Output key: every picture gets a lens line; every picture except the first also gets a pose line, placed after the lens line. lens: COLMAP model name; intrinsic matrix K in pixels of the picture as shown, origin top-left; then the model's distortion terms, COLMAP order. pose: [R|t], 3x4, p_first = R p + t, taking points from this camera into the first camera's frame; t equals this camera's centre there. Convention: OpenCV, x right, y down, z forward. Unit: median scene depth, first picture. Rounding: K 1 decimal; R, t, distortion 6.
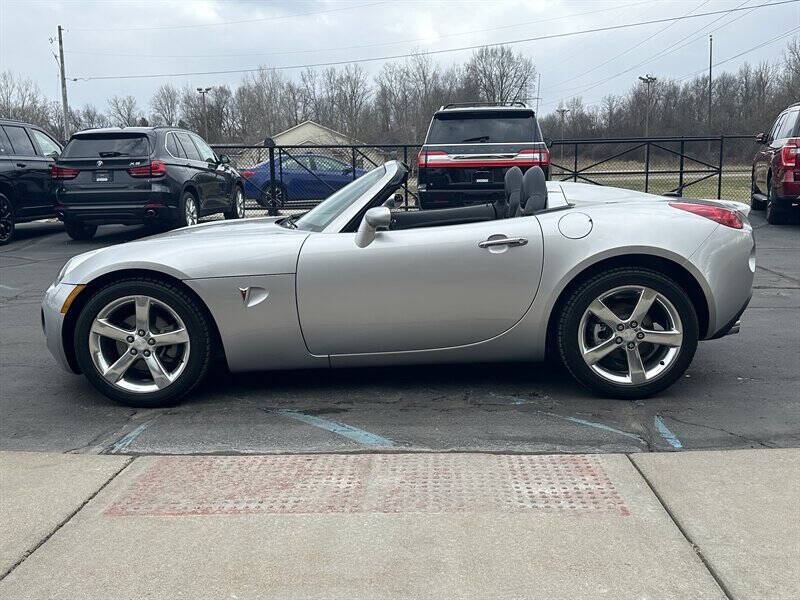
lens RADIAL K [[797.4, 0, 411.0], [0, 797.4, 274.4], [0, 0, 1]] dist [0.034519, 0.000000]
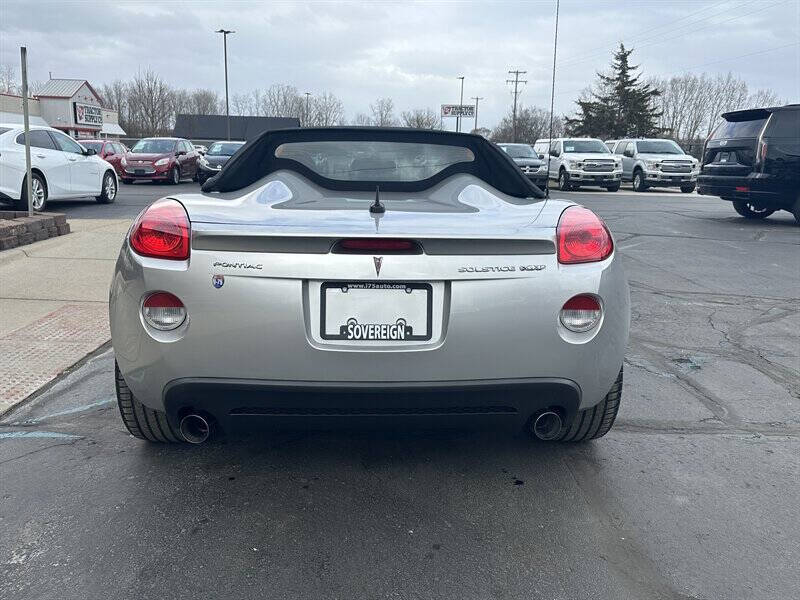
lens RADIAL K [[634.9, 0, 394.0], [0, 634.9, 303.0], [0, 0, 1]] dist [0.036096, -0.055707]
pose [[0.053169, 0.243449, -0.968455, 0.886997], [-0.152276, 0.960461, 0.233080, -0.159804], [0.986907, 0.135080, 0.088138, 1.165057]]
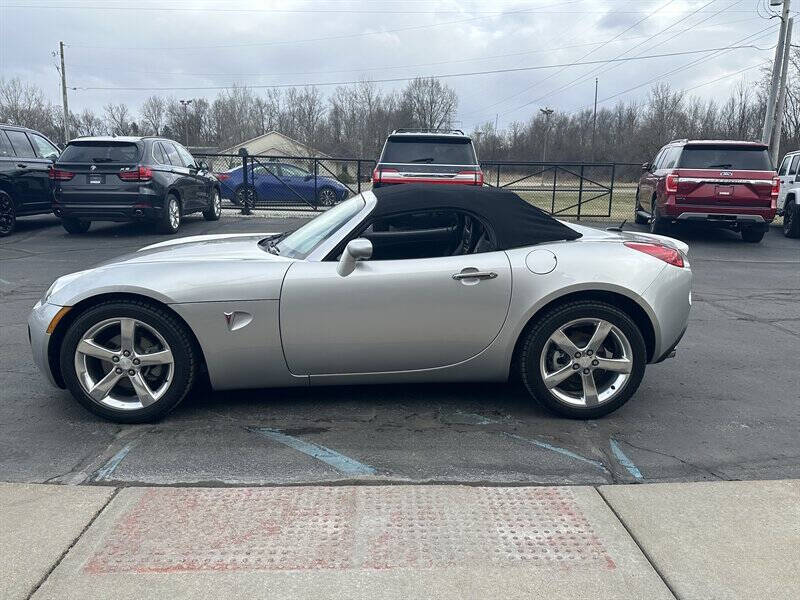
lens RADIAL K [[634.9, 0, 409.2], [0, 634.9, 282.4], [0, 0, 1]] dist [0.036096, -0.055707]
pose [[0.995886, 0.023816, 0.087428, -0.047333], [-0.027017, 0.999000, 0.035615, -0.057726], [-0.086492, -0.037831, 0.995534, 0.150775]]
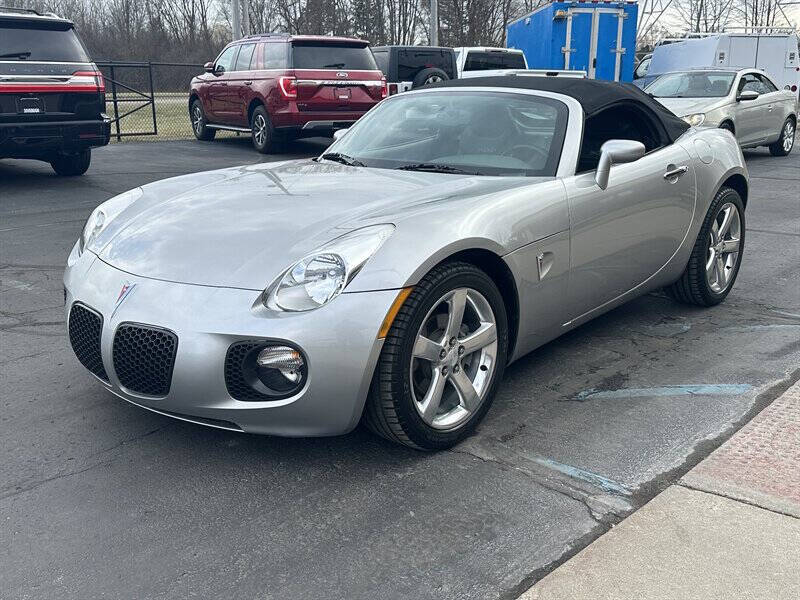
lens RADIAL K [[818.3, 0, 395.9], [0, 818.3, 296.4], [0, 0, 1]] dist [0.045594, 0.000000]
pose [[0.636253, -0.174887, 0.751397, -0.892637], [0.094603, 0.984303, 0.148989, -0.074397], [-0.765658, -0.023710, 0.642811, 0.590982]]
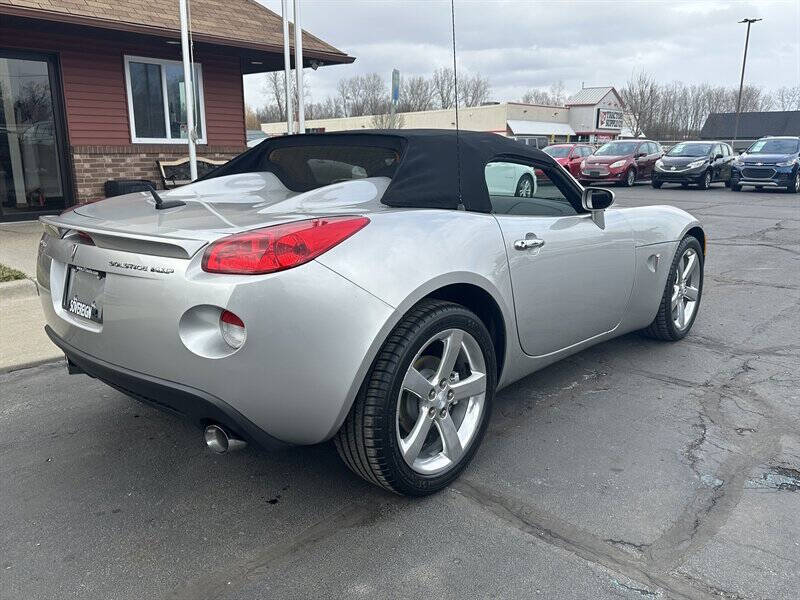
lens RADIAL K [[634.9, 0, 404.0], [0, 634.9, 304.8], [0, 0, 1]] dist [0.036096, -0.055707]
pose [[-0.652502, 0.192533, -0.732920, 0.675906], [-0.091746, 0.939999, 0.328611, -0.234748], [0.752213, 0.281661, -0.595687, 1.700452]]
